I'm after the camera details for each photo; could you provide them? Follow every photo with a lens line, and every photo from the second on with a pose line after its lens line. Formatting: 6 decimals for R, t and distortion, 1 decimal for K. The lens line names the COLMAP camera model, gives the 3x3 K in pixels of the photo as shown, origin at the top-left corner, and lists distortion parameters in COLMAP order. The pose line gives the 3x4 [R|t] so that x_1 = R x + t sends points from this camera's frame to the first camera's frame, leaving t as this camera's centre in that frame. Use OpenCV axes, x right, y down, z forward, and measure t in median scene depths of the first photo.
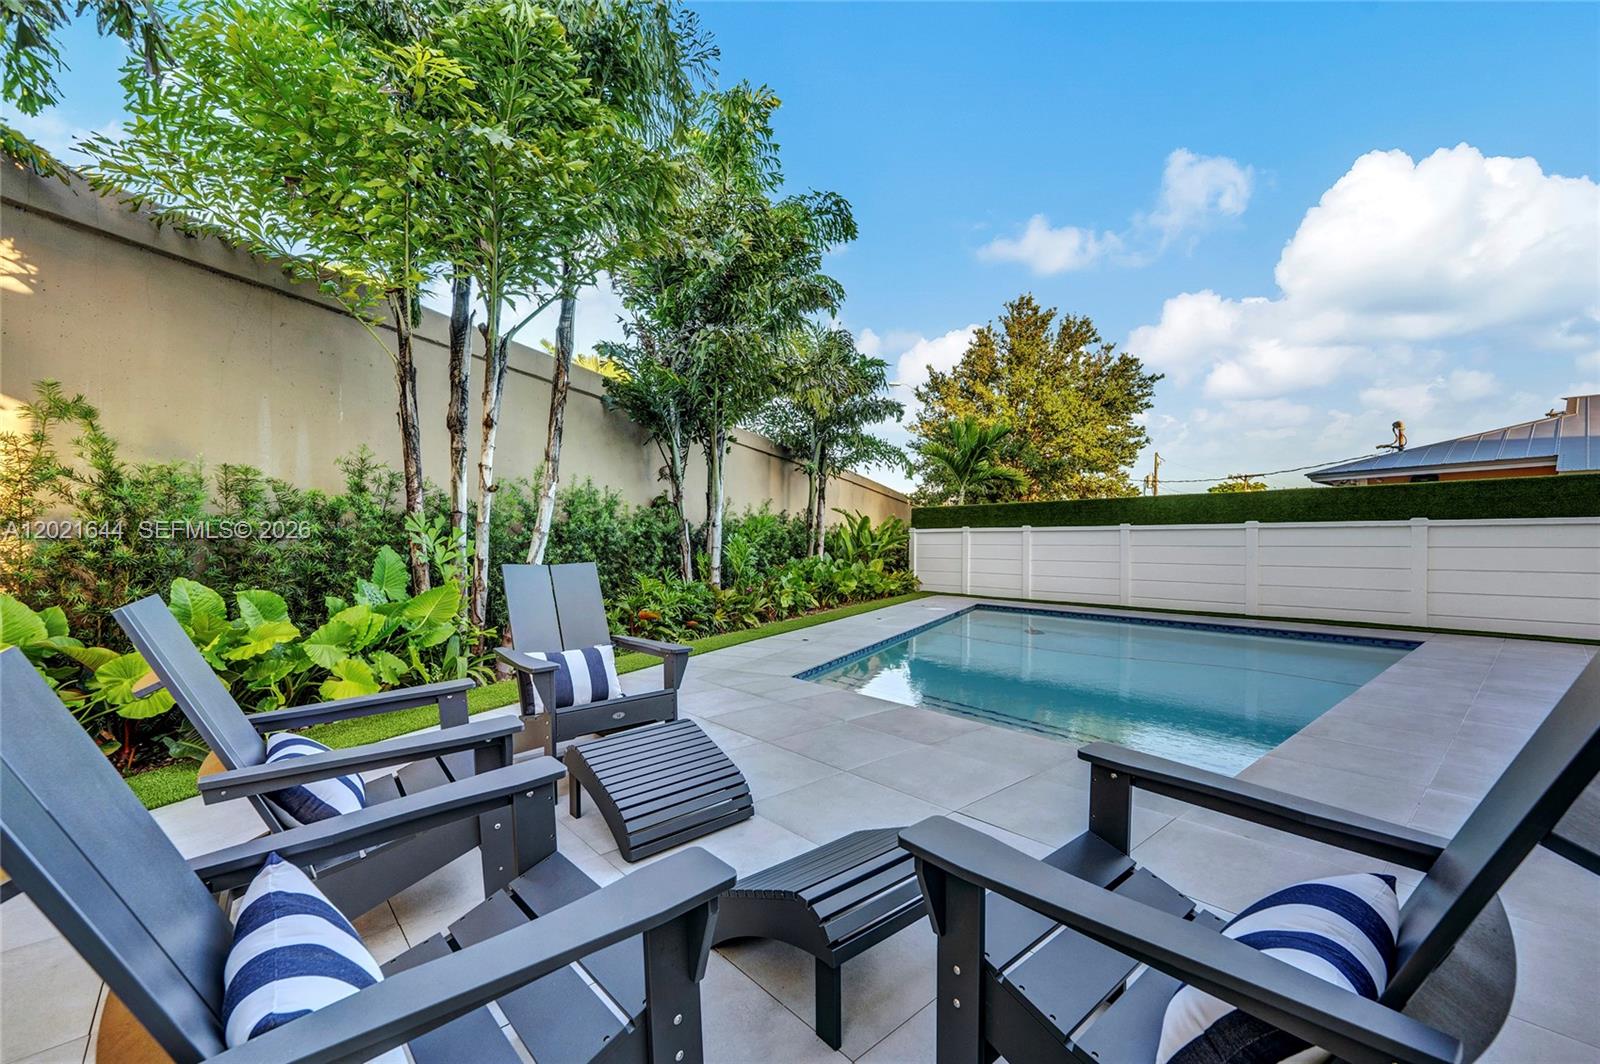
lens RADIAL K [[663.5, 0, 795.7], [0, 663.5, 533.0], [0, 0, 1]] dist [-0.000243, 0.000082]
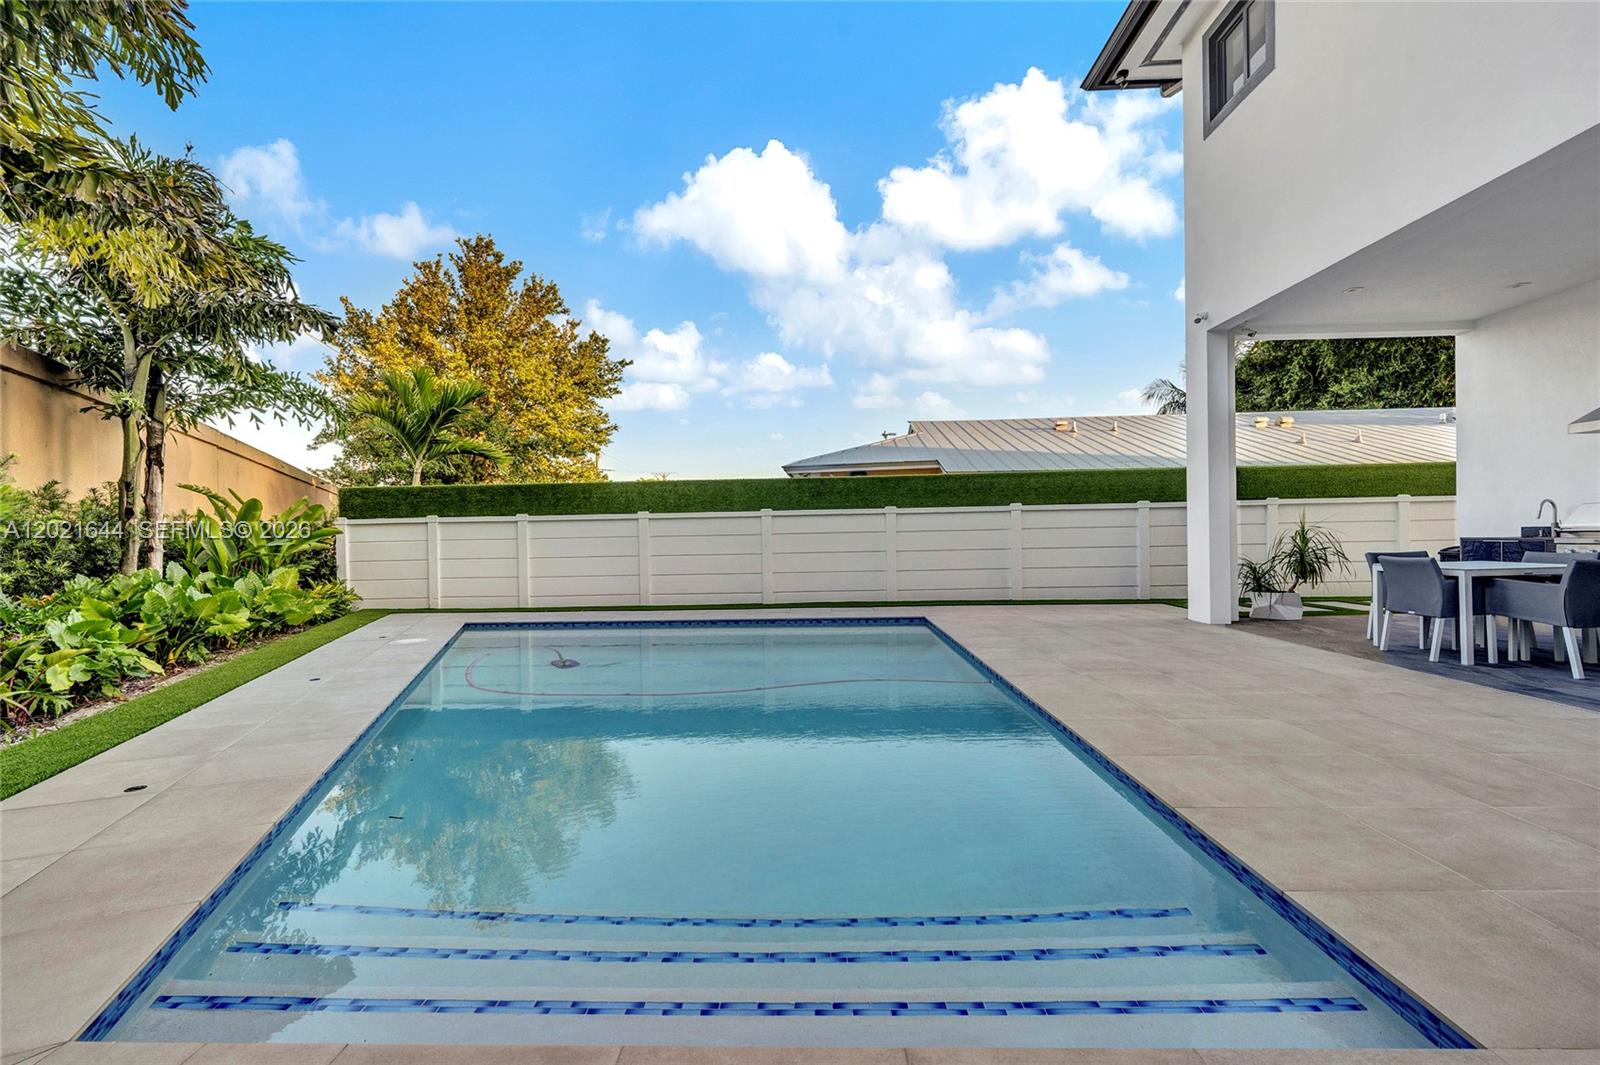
lens RADIAL K [[660.2, 0, 798.5], [0, 660.2, 538.8], [0, 0, 1]] dist [0.000181, -0.000376]
pose [[0.679715, -0.026567, 0.732995, -0.000985], [0.010604, 0.999595, 0.026398, 0.001032], [-0.733400, -0.010170, 0.679721, 0.222383]]
